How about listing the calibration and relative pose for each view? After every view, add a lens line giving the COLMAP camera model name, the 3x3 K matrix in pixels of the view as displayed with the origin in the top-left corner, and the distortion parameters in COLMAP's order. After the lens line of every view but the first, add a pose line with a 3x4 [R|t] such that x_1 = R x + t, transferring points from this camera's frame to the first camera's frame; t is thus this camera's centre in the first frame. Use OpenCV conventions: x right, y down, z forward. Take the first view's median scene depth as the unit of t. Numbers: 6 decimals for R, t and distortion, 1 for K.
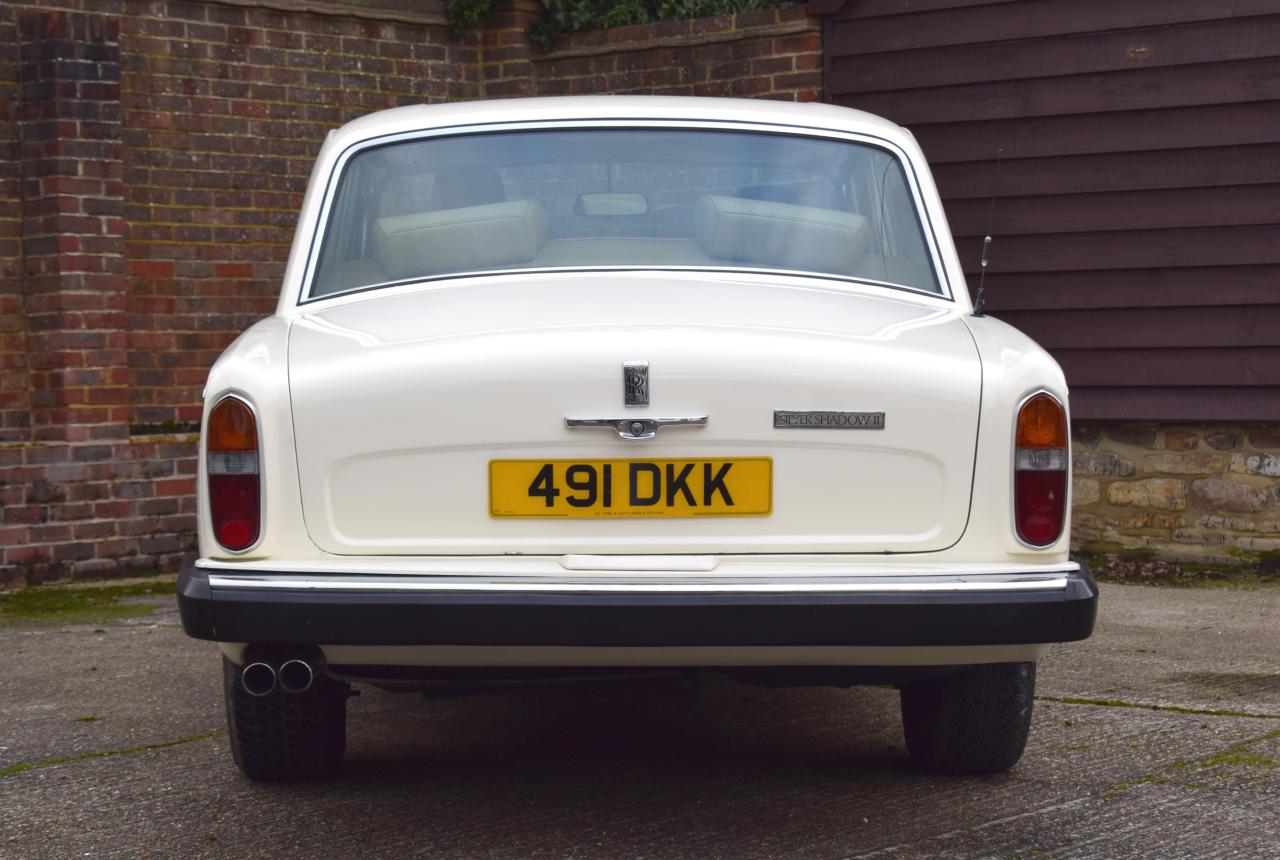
lens RADIAL K [[3039.3, 0, 640.0], [0, 3039.3, 430.0], [0, 0, 1]] dist [0.041290, 0.135543]
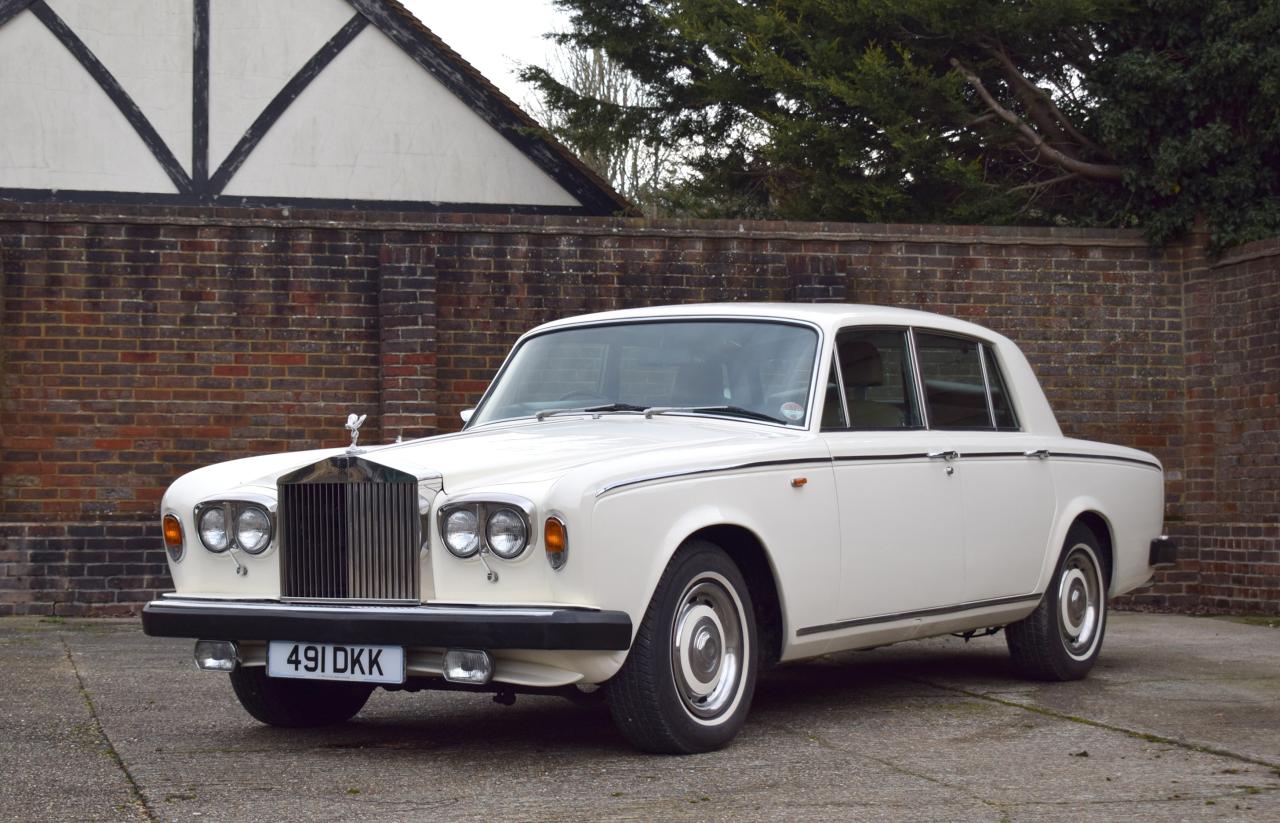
lens RADIAL K [[2508.0, 0, 640.0], [0, 2508.0, 411.5], [0, 0, 1]] dist [0.002966, 0.066240]
pose [[0.782091, -0.002380, -0.623160, 0.524014], [-0.031768, 0.998540, -0.043684, 0.005404], [0.622354, 0.053962, 0.780874, -0.082276]]
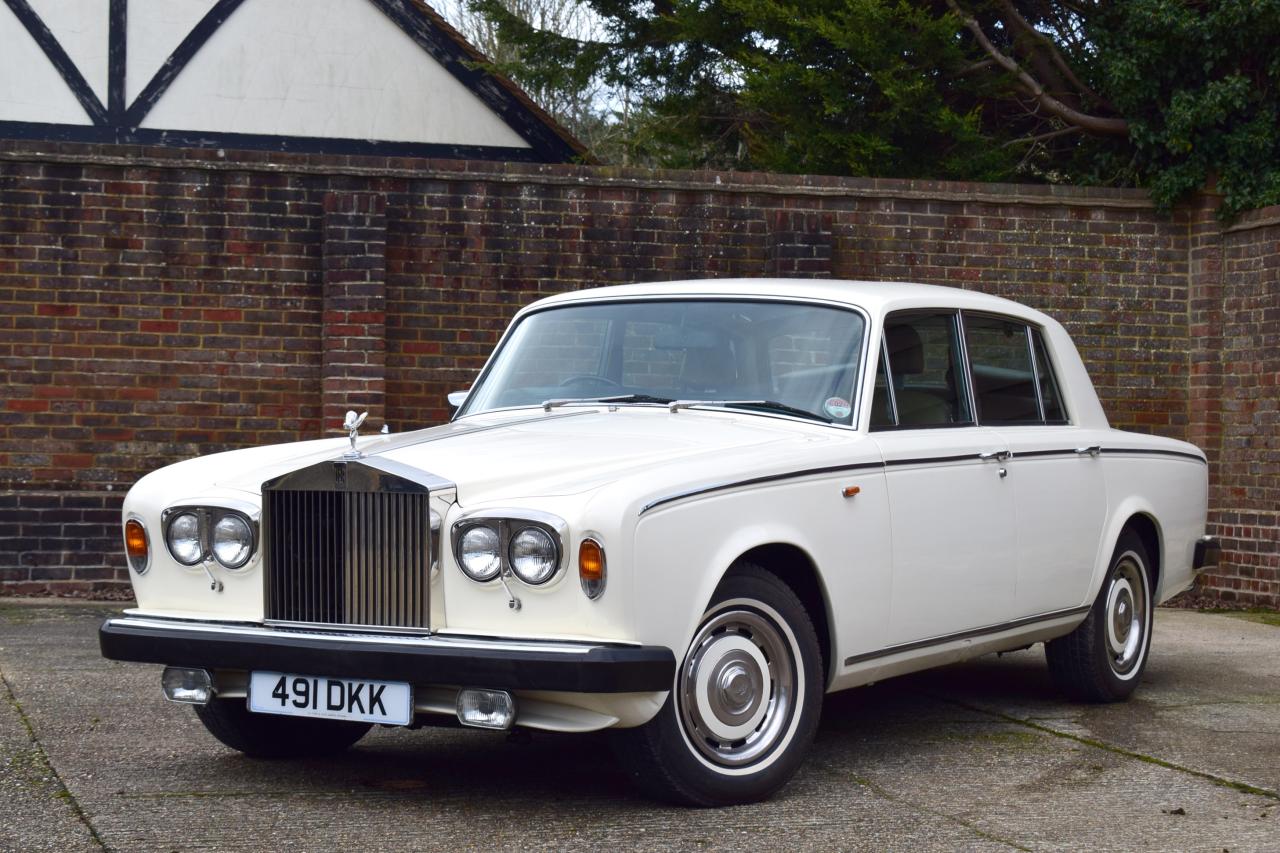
lens RADIAL K [[2593.9, 0, 628.5], [0, 2593.9, 442.7], [0, 0, 1]] dist [0.021025, 0.032885]
pose [[0.803664, 0.033782, -0.594124, 0.461587], [-0.048391, 0.998791, -0.008666, -0.009601], [0.593113, 0.035715, 0.804327, -0.054210]]
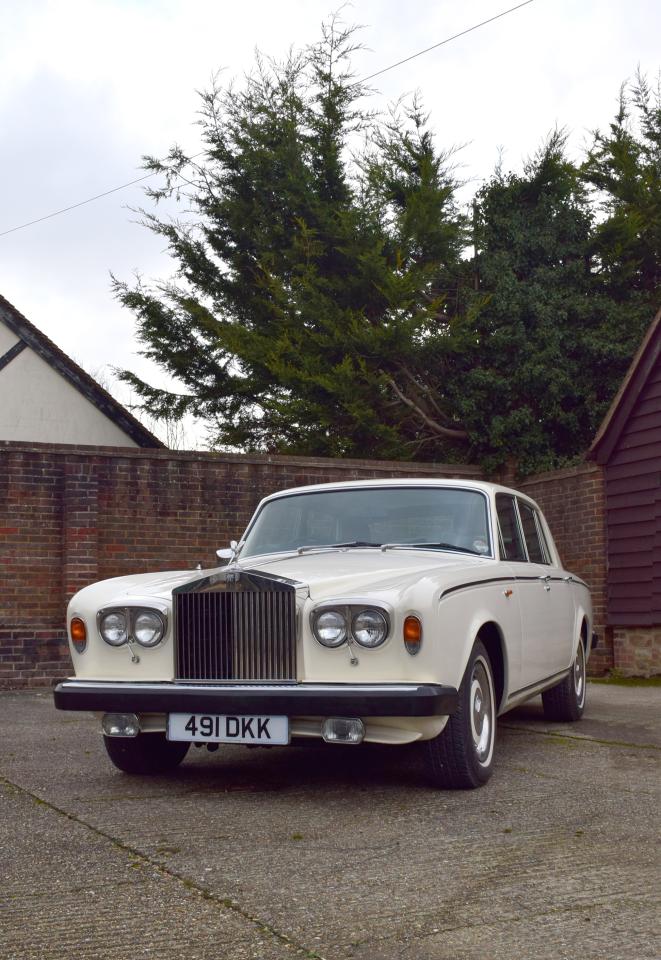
lens RADIAL K [[1202.4, 0, 330.5], [0, 1202.4, 480.0], [0, 0, 1]] dist [-0.064448, 0.007930]
pose [[0.898933, -0.039086, -0.436338, 0.292275], [-0.020917, 0.991047, -0.131868, 0.012847], [0.437586, 0.127667, 0.890067, 0.012191]]
